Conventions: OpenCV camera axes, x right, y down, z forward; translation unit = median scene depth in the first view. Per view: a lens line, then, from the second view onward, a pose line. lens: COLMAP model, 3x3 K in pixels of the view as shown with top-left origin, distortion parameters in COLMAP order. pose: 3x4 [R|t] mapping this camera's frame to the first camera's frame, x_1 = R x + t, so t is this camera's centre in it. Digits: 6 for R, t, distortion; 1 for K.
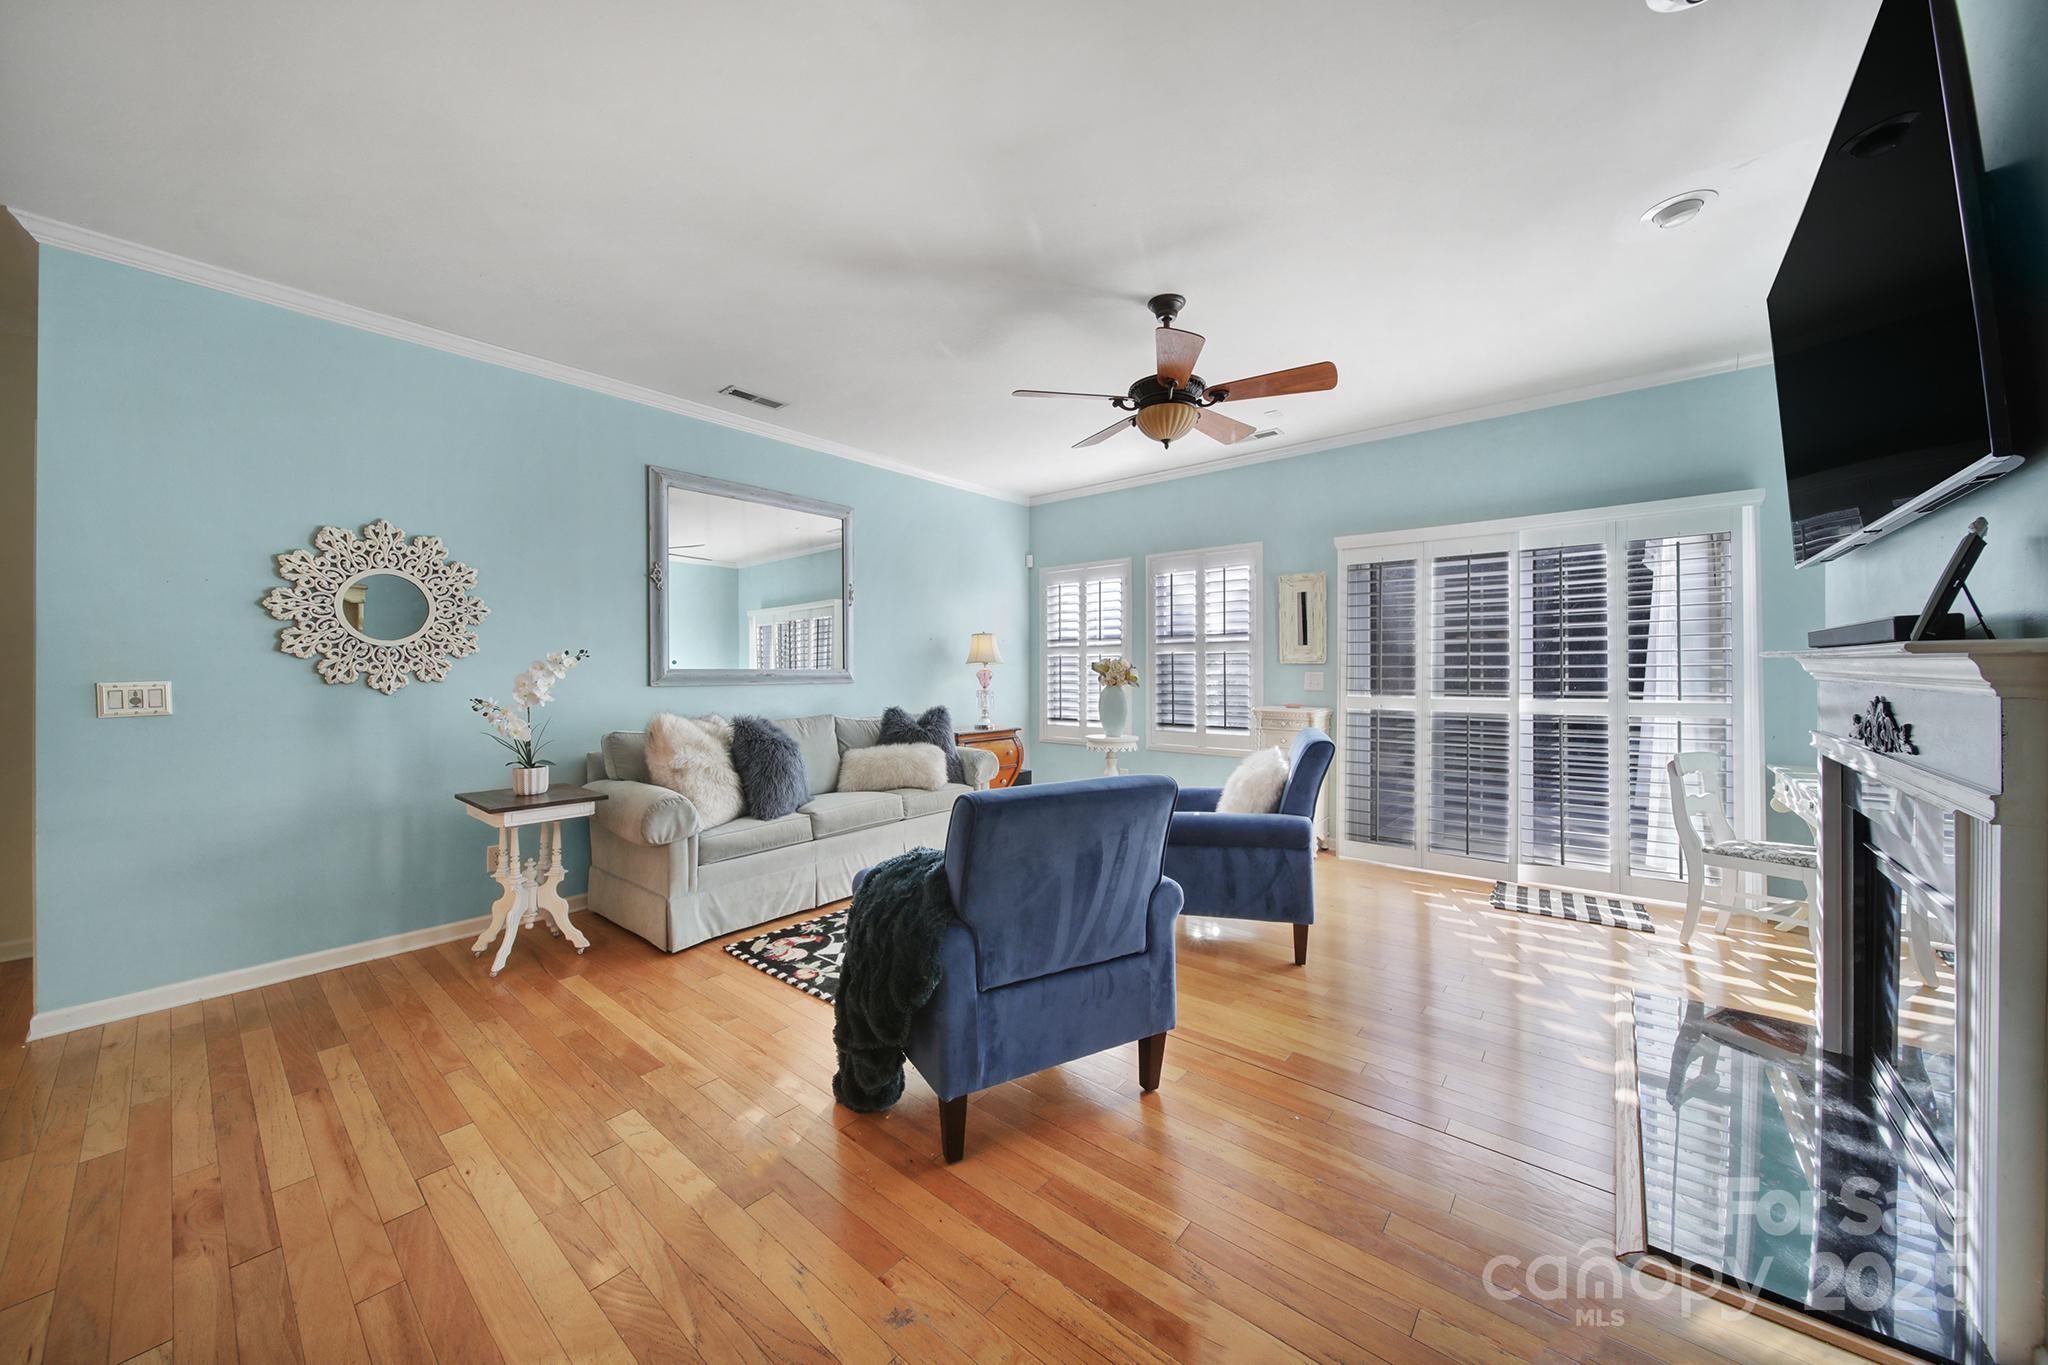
lens RADIAL K [[729.3, 0, 1035.6], [0, 729.3, 638.5], [0, 0, 1]] dist [-0.000660, -0.000212]
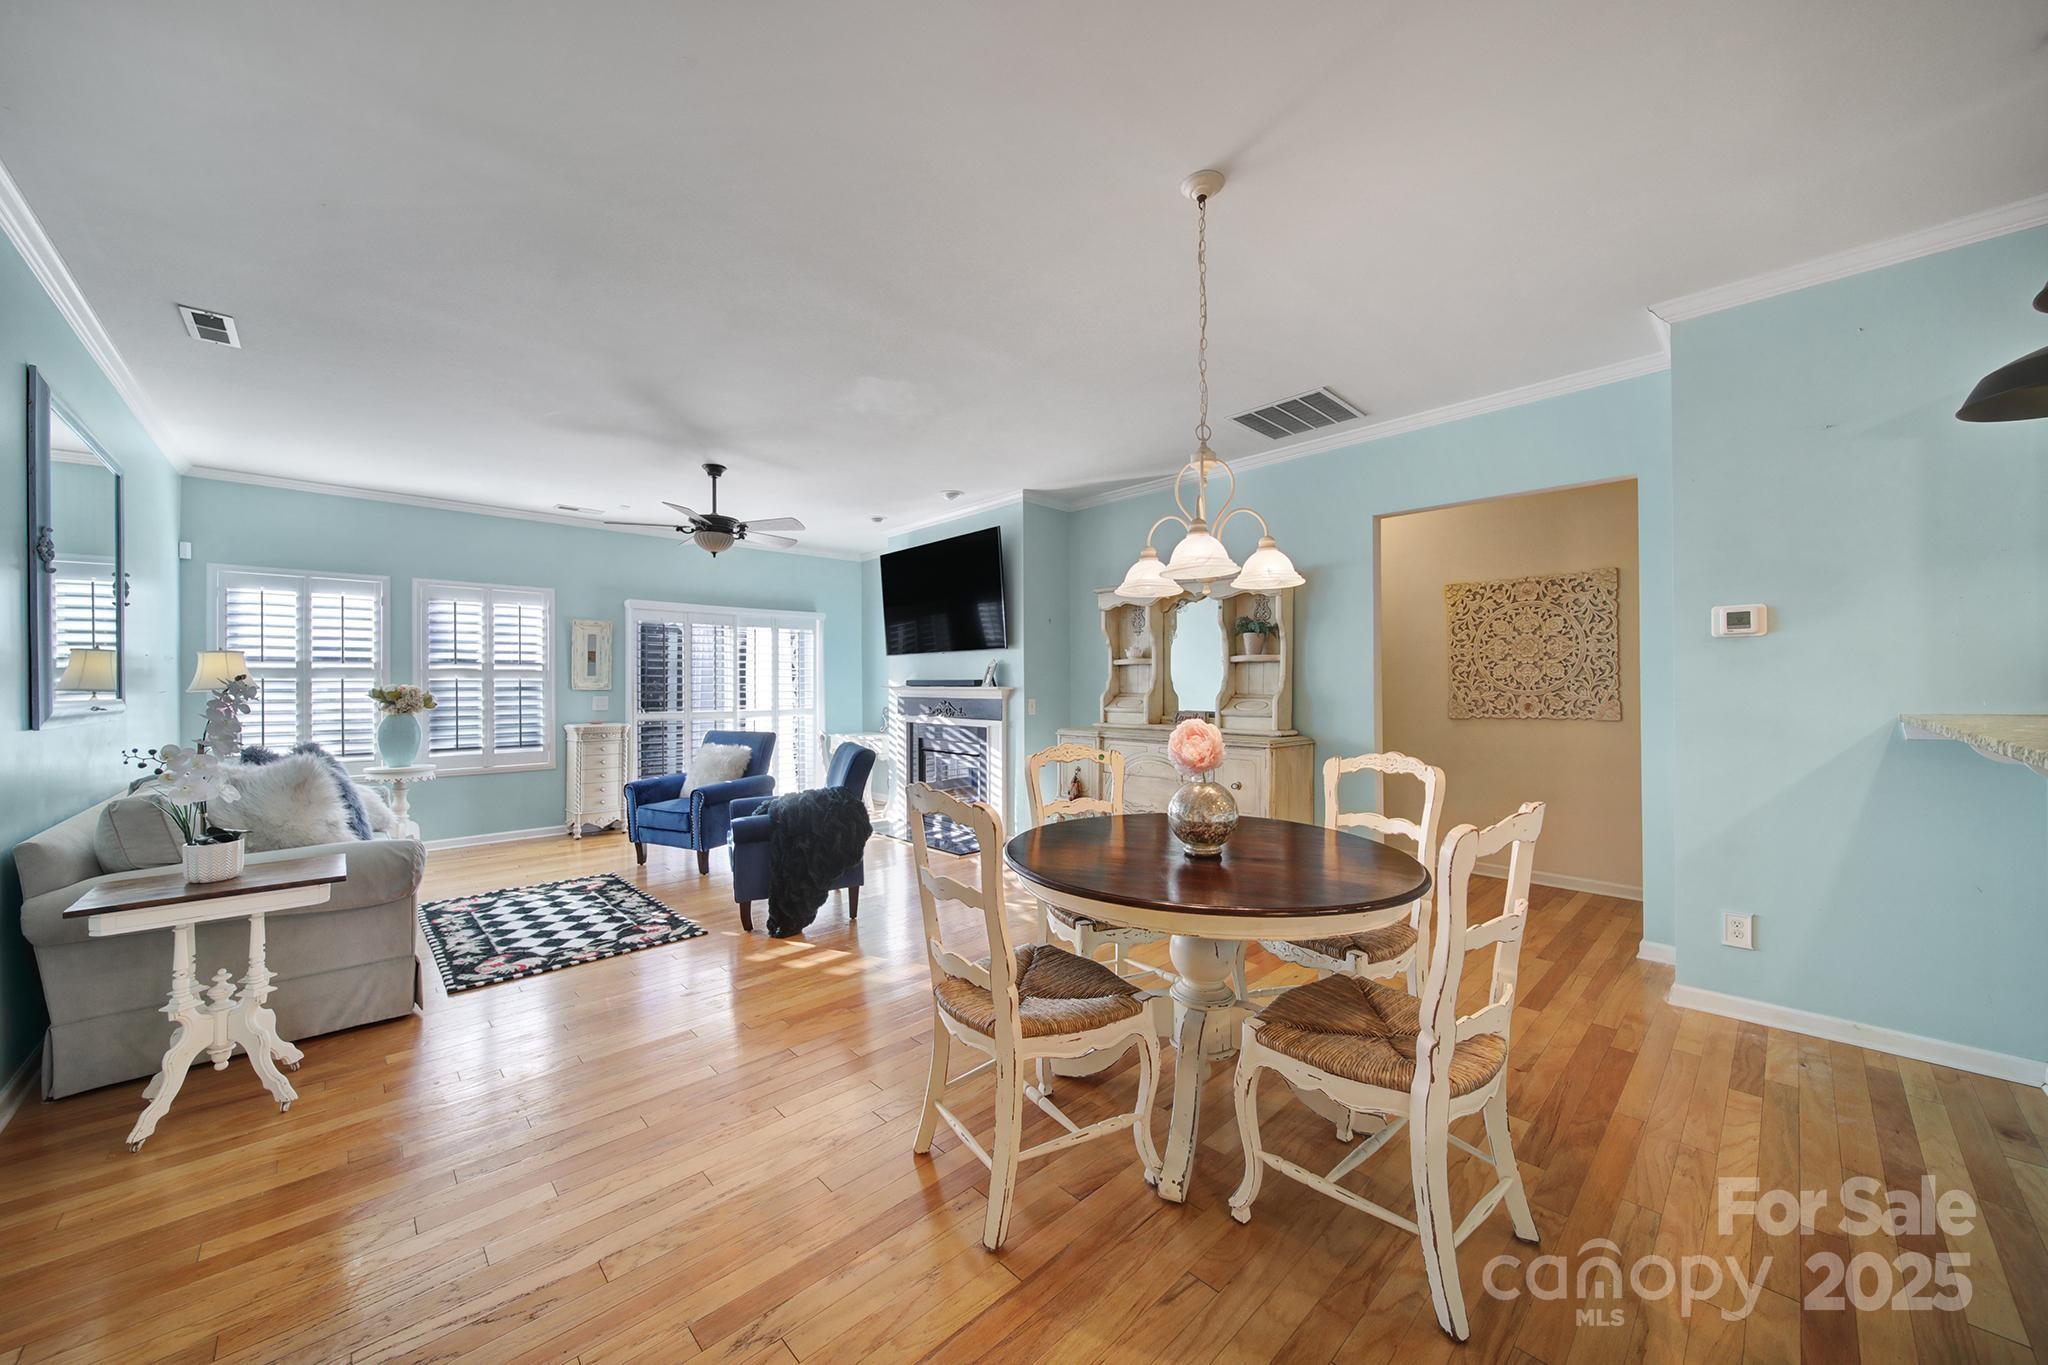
lens RADIAL K [[737.1, 0, 1015.1], [0, 737.1, 682.8], [0, 0, 1]] dist [-0.001922, -0.000215]
pose [[0.137697, 0.005096, 0.990461, -1.330116], [-0.034800, 0.999394, -0.000303, -0.003068], [-0.989863, -0.034426, 0.137791, 0.154851]]
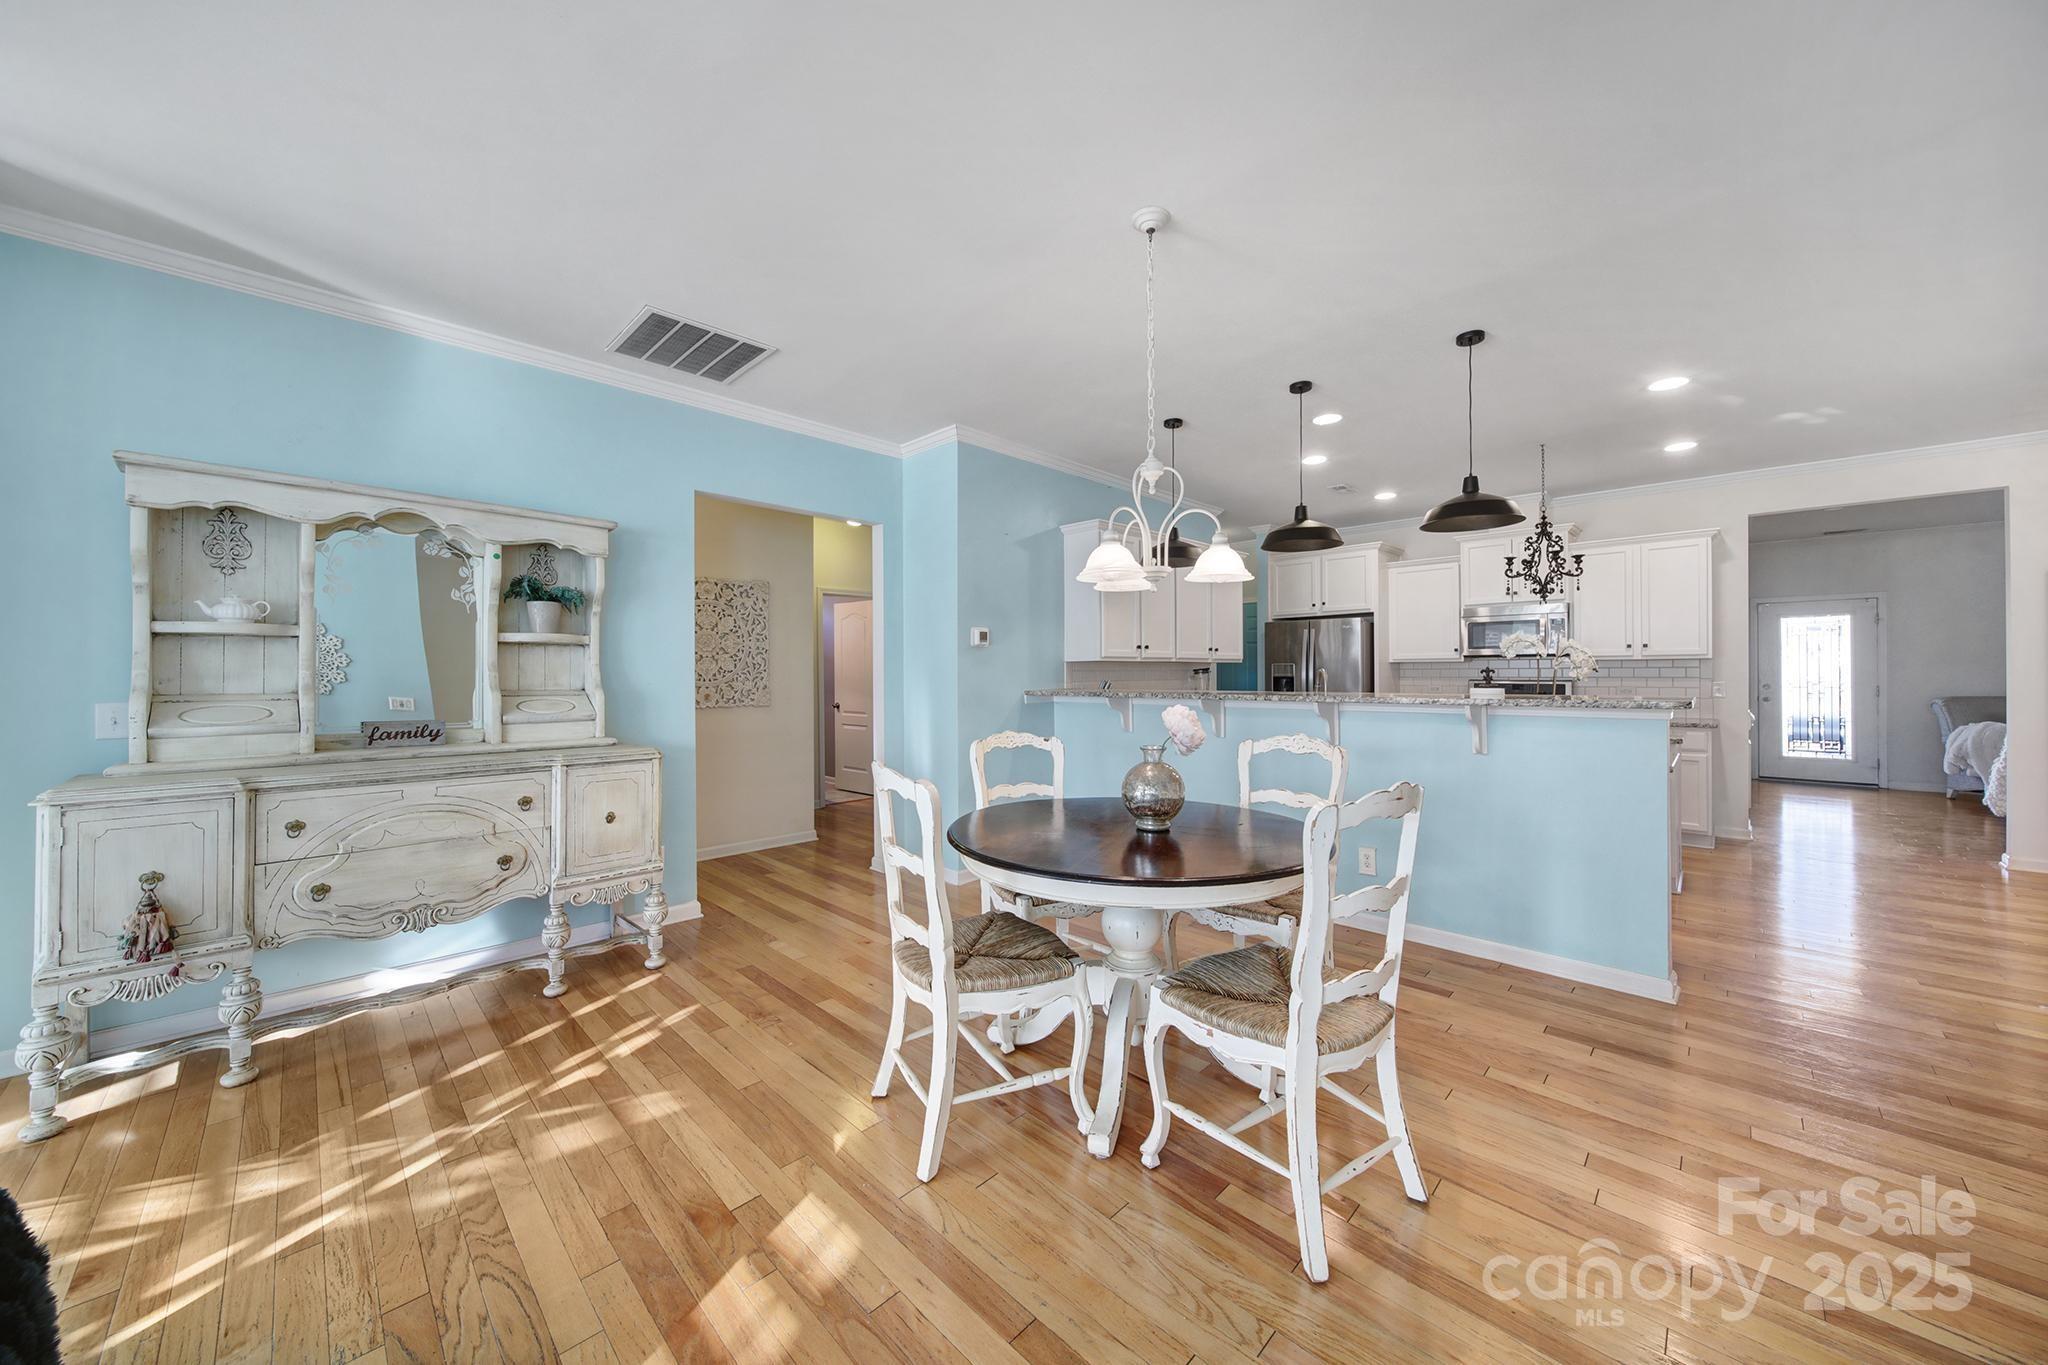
lens RADIAL K [[715.4, 0, 1022.4], [0, 715.4, 673.0], [0, 0, 1]] dist [-0.005801, -0.000072]
pose [[-0.995173, 0.006663, 0.097914, -0.535601], [0.002624, 0.999143, -0.041317, 0.022959], [-0.098105, -0.040861, -0.994337, 0.835212]]
